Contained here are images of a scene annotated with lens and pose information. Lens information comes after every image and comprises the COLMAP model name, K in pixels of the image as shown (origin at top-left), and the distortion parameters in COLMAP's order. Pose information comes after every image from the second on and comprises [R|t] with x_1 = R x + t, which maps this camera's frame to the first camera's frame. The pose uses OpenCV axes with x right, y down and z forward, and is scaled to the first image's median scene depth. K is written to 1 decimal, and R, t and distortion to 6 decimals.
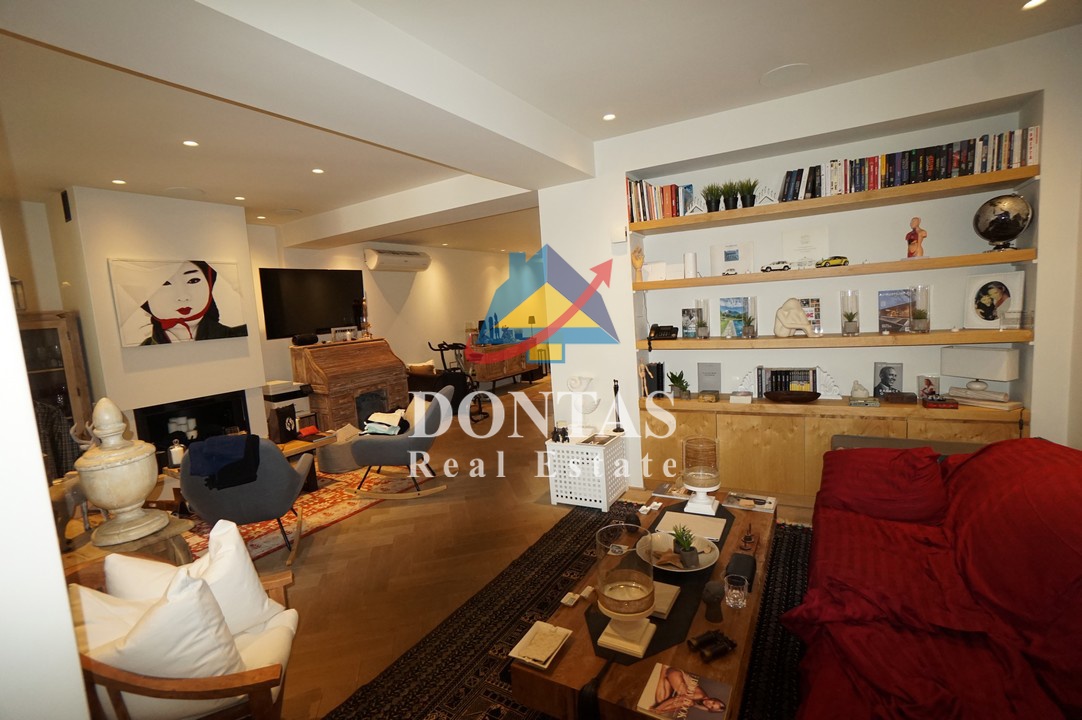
lens RADIAL K [[483.1, 0, 543.8], [0, 483.1, 361.1], [0, 0, 1]] dist [-0.041908, 0.001776]
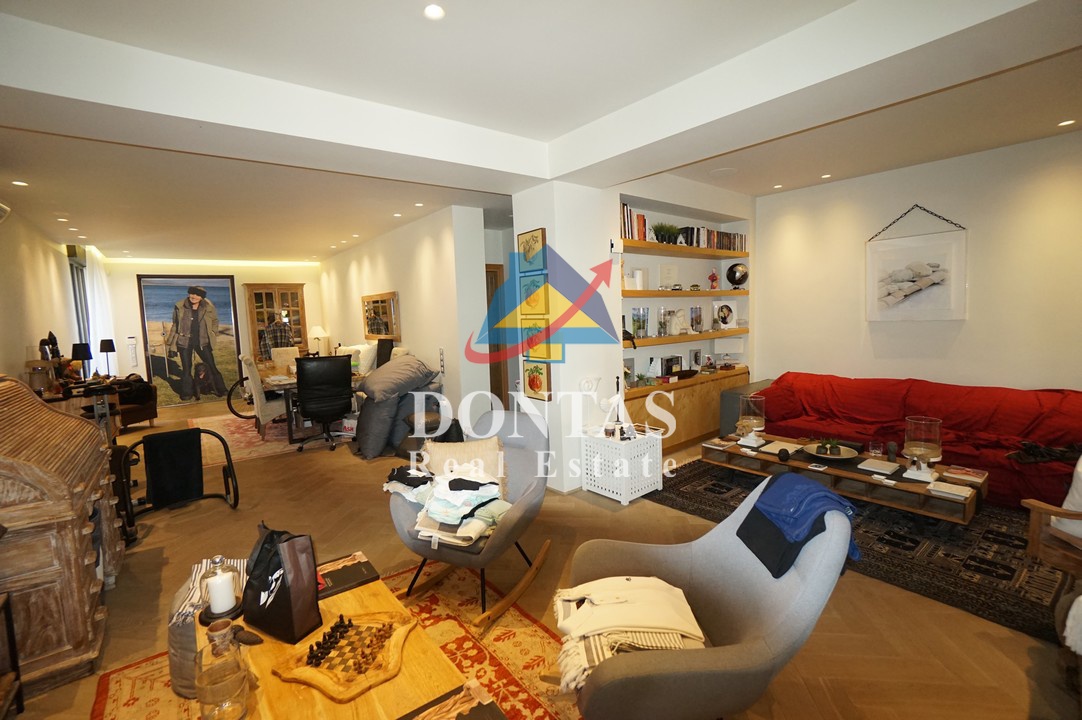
lens RADIAL K [[483.1, 0, 542.4], [0, 483.1, 360.3], [0, 0, 1]] dist [-0.041908, 0.001776]
pose [[0.354711, -0.038729, 0.934173, -0.804642], [0.113385, 0.993549, -0.001863, -0.012721], [-0.928075, 0.106582, 0.356814, 0.657178]]
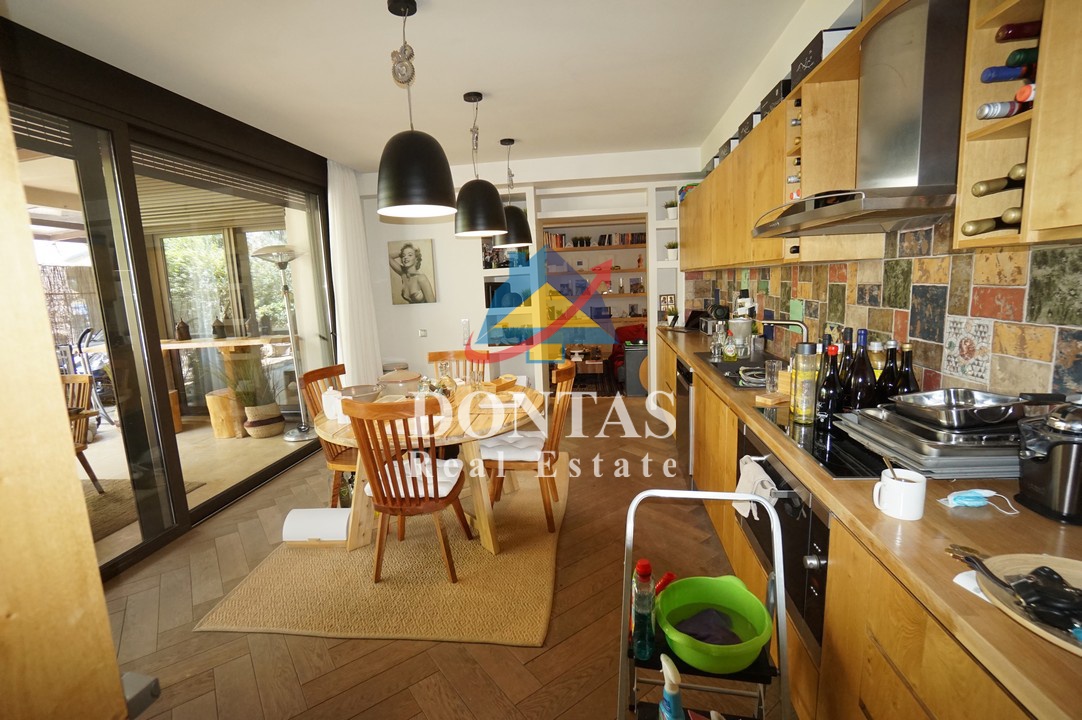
lens RADIAL K [[483.1, 0, 538.9], [0, 483.1, 357.2], [0, 0, 1]] dist [-0.041908, 0.001776]
pose [[0.914980, -0.036569, 0.401838, -0.707732], [0.026872, 0.999196, 0.029743, 0.163229], [-0.402603, -0.016416, 0.915228, -1.047114]]
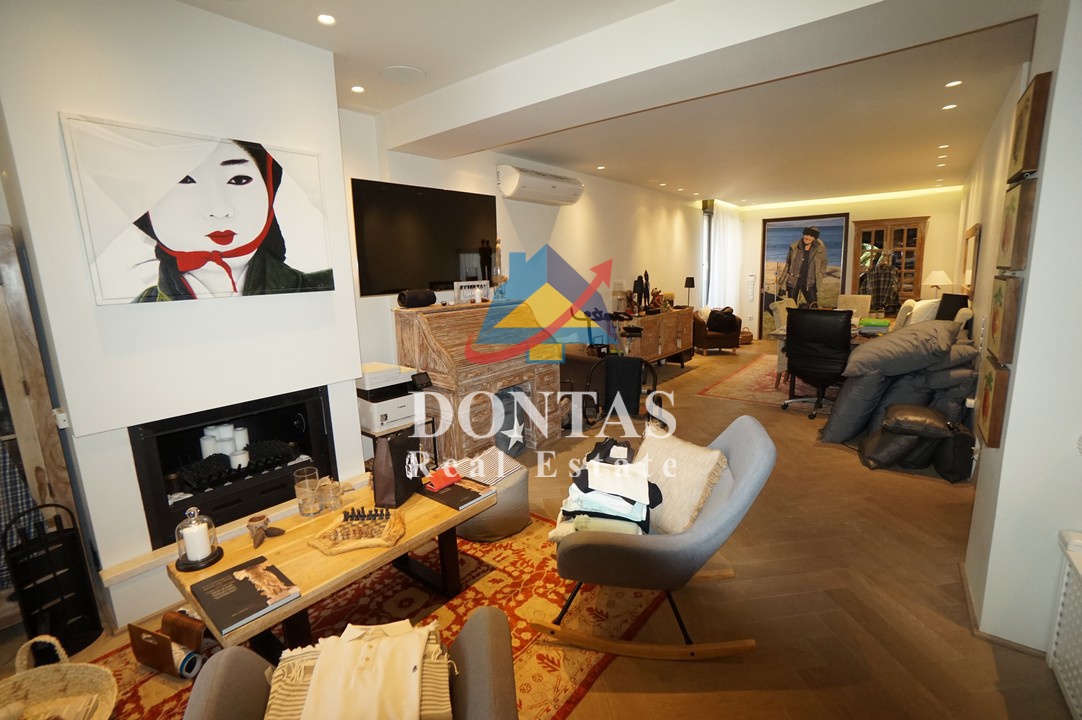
lens RADIAL K [[483.1, 0, 543.2], [0, 483.1, 362.3], [0, 0, 1]] dist [-0.041908, 0.001776]
pose [[0.990781, 0.059719, -0.121601, -0.331922], [-0.049712, 0.995248, 0.083731, -0.029760], [0.126023, -0.076914, 0.989041, 0.507041]]
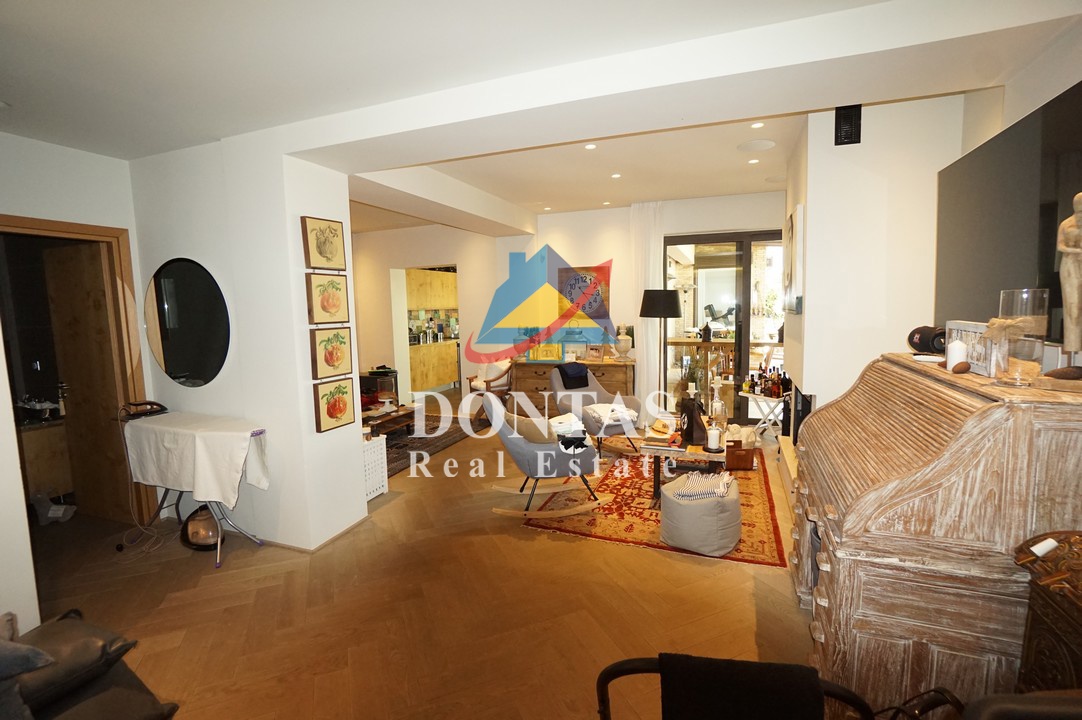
lens RADIAL K [[483.1, 0, 546.0], [0, 483.1, 358.5], [0, 0, 1]] dist [-0.041908, 0.001776]
pose [[-0.980403, 0.107545, -0.165058, -0.158825], [0.068872, 0.972086, 0.224287, -0.188506], [0.184572, 0.208524, -0.960443, 1.746749]]
